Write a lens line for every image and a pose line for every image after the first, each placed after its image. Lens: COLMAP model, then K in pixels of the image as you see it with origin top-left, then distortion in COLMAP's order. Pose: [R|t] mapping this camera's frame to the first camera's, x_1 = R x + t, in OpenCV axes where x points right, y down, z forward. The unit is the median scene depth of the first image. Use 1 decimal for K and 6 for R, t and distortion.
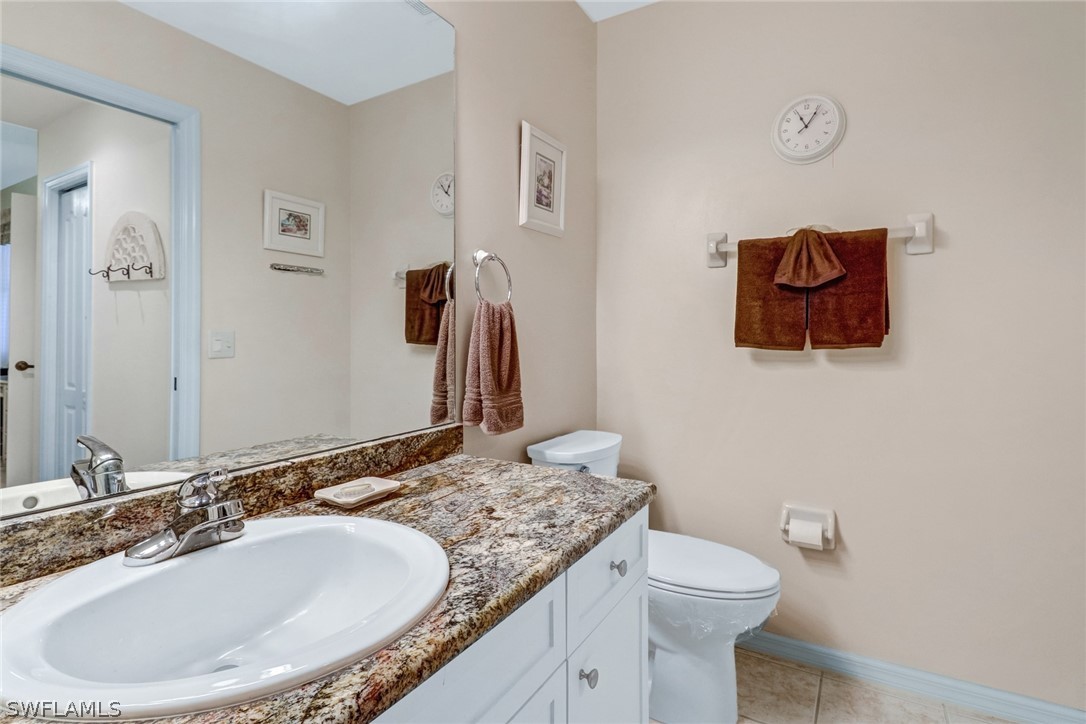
lens RADIAL K [[533.8, 0, 542.4], [0, 533.8, 339.9], [0, 0, 1]] dist [0.018897, -0.023881]
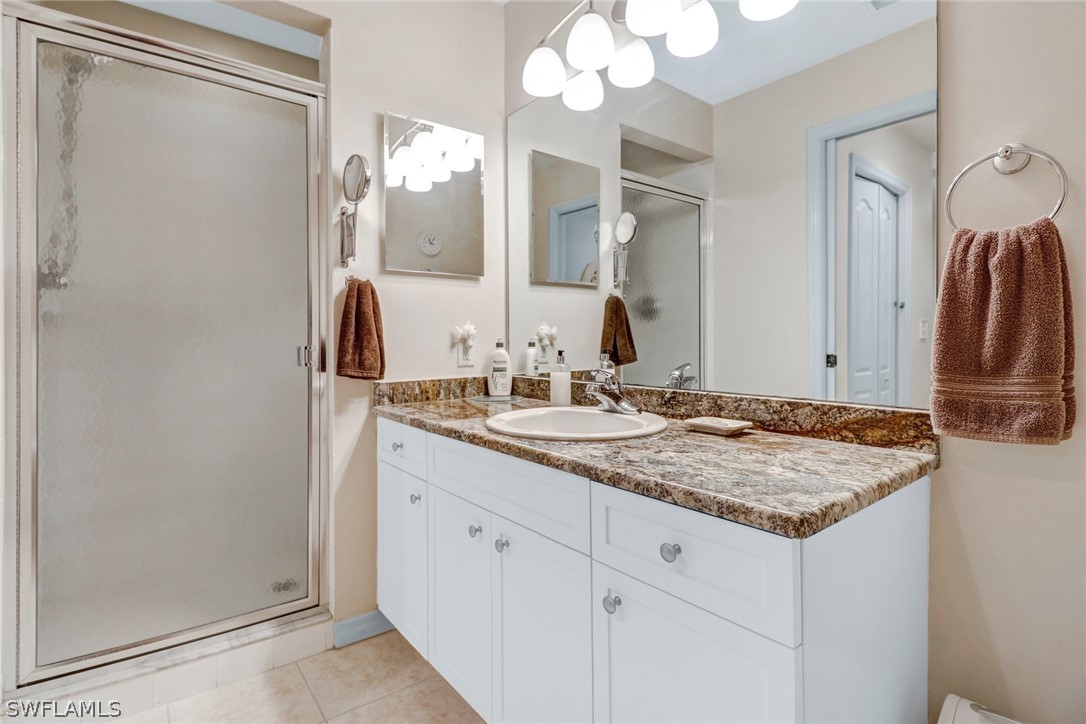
lens RADIAL K [[533.8, 0, 542.4], [0, 533.8, 339.9], [0, 0, 1]] dist [0.018897, -0.023881]
pose [[-0.347763, 0.001129, -0.937582, 0.842997], [-0.006442, 0.999973, 0.003594, 0.075399], [0.937560, 0.007289, -0.347746, 0.924837]]
